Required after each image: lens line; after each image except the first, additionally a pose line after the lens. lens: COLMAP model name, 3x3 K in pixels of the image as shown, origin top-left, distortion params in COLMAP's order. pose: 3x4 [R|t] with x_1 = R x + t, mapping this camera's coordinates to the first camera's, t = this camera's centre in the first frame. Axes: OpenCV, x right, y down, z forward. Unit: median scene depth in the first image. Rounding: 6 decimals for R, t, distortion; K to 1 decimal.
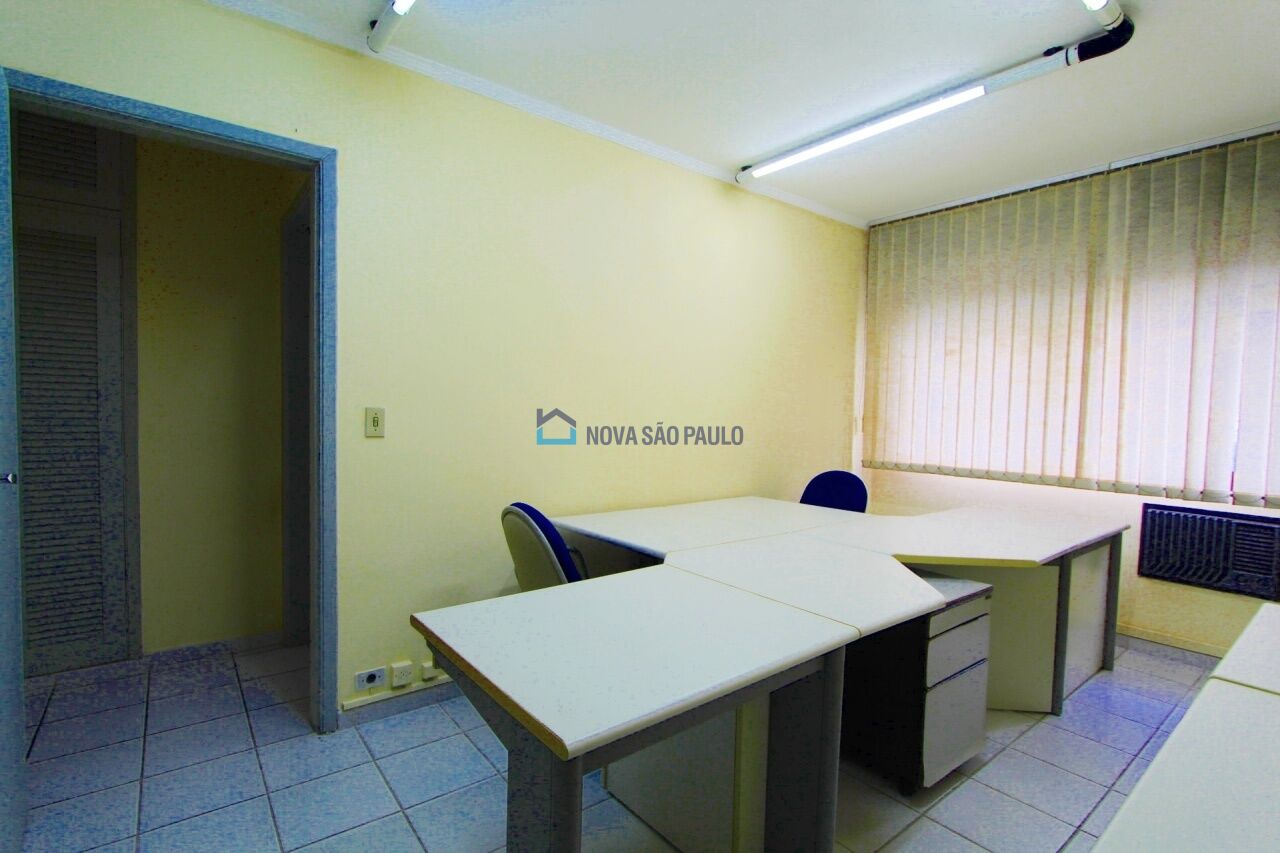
lens RADIAL K [[592.7, 0, 633.0], [0, 592.7, 433.7], [0, 0, 1]] dist [-0.018962, 0.001416]
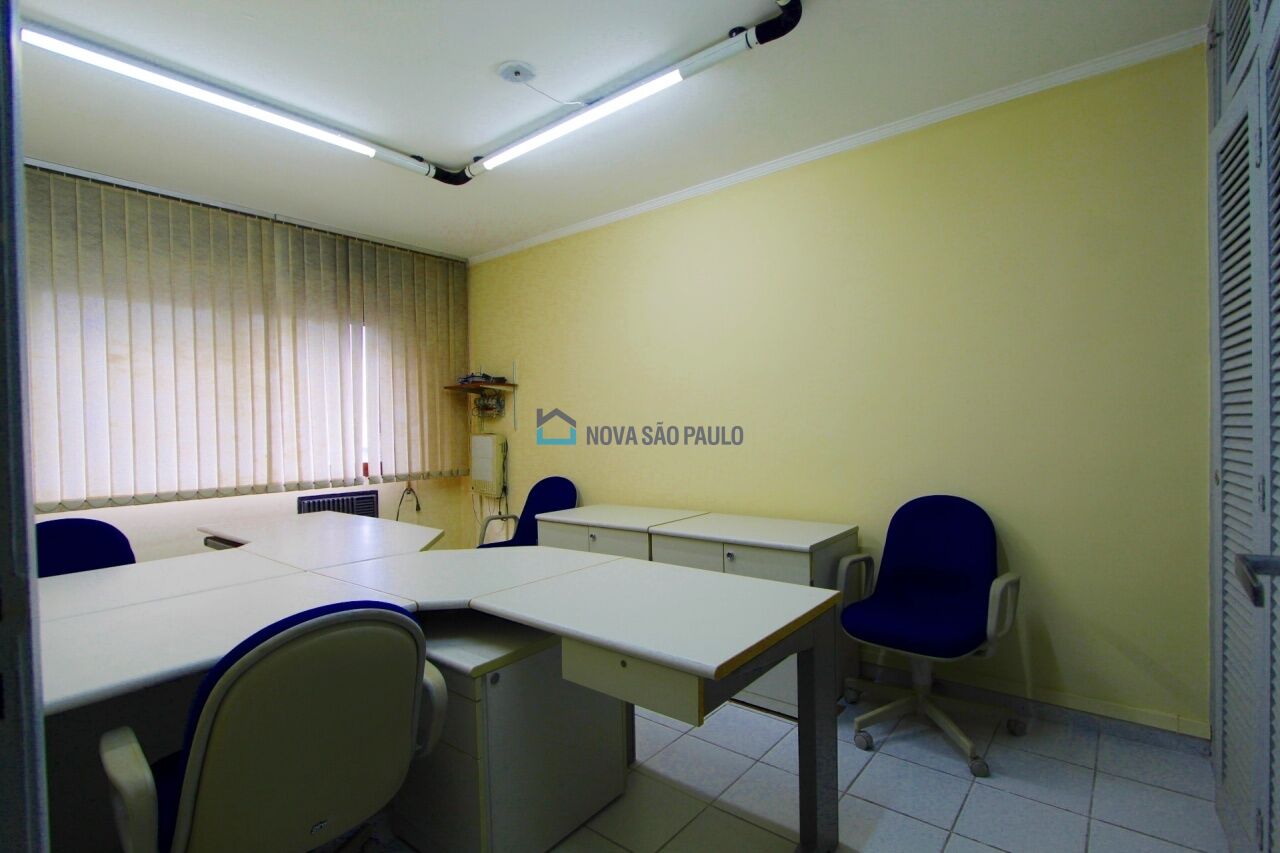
lens RADIAL K [[592.7, 0, 635.9], [0, 592.7, 426.8], [0, 0, 1]] dist [-0.018962, 0.001416]
pose [[-0.198844, -0.024498, 0.979725, -0.489361], [0.057299, 0.997687, 0.036576, -0.035096], [-0.978355, 0.063411, -0.196980, 0.535523]]
